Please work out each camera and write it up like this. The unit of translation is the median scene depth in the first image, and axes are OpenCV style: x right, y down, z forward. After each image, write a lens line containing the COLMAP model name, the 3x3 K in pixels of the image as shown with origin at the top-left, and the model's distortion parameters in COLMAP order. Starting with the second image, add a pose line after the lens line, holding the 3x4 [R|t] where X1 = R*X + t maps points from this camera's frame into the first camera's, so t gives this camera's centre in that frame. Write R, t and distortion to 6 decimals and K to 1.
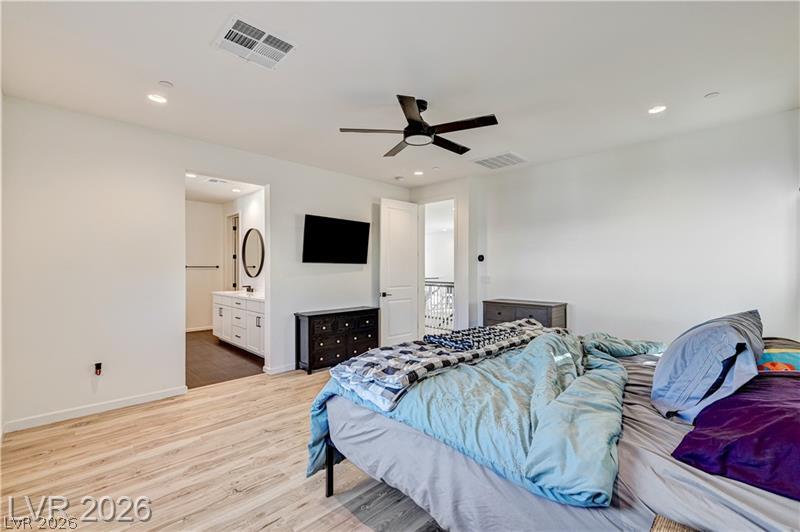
lens RADIAL K [[341.7, 0, 398.7], [0, 341.7, 268.1], [0, 0, 1]] dist [-0.011388, 0.000120]
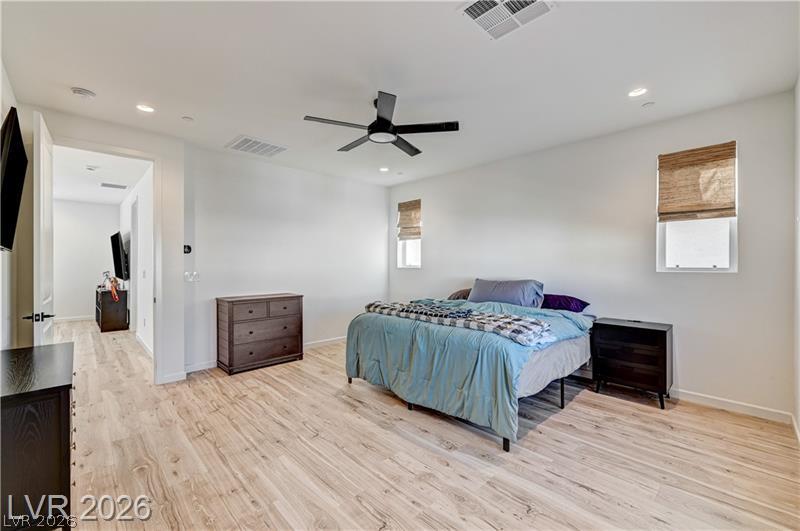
lens RADIAL K [[340.7, 0, 391.4], [0, 340.7, 265.9], [0, 0, 1]] dist [0.059108, 0.000025]
pose [[0.025892, -0.008209, 0.999631, -0.655274], [0.006492, 0.999947, 0.008043, 0.005370], [-0.999644, 0.006281, 0.025944, 0.622573]]
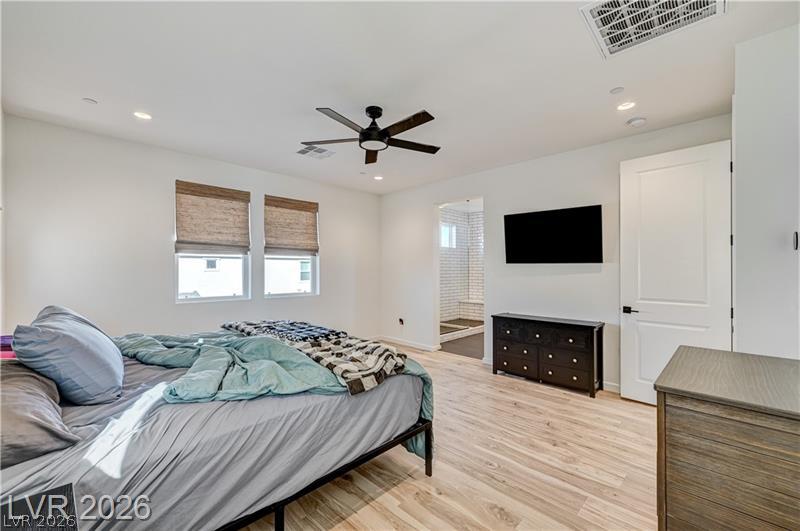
lens RADIAL K [[329.9, 0, 401.5], [0, 329.9, 268.3], [0, 0, 1]] dist [-0.001238, -0.000127]
pose [[0.020159, -0.007254, -0.999770, 0.714684], [-0.003605, 0.999967, -0.007329, 0.006831], [0.999790, 0.003751, 0.020133, 0.704353]]
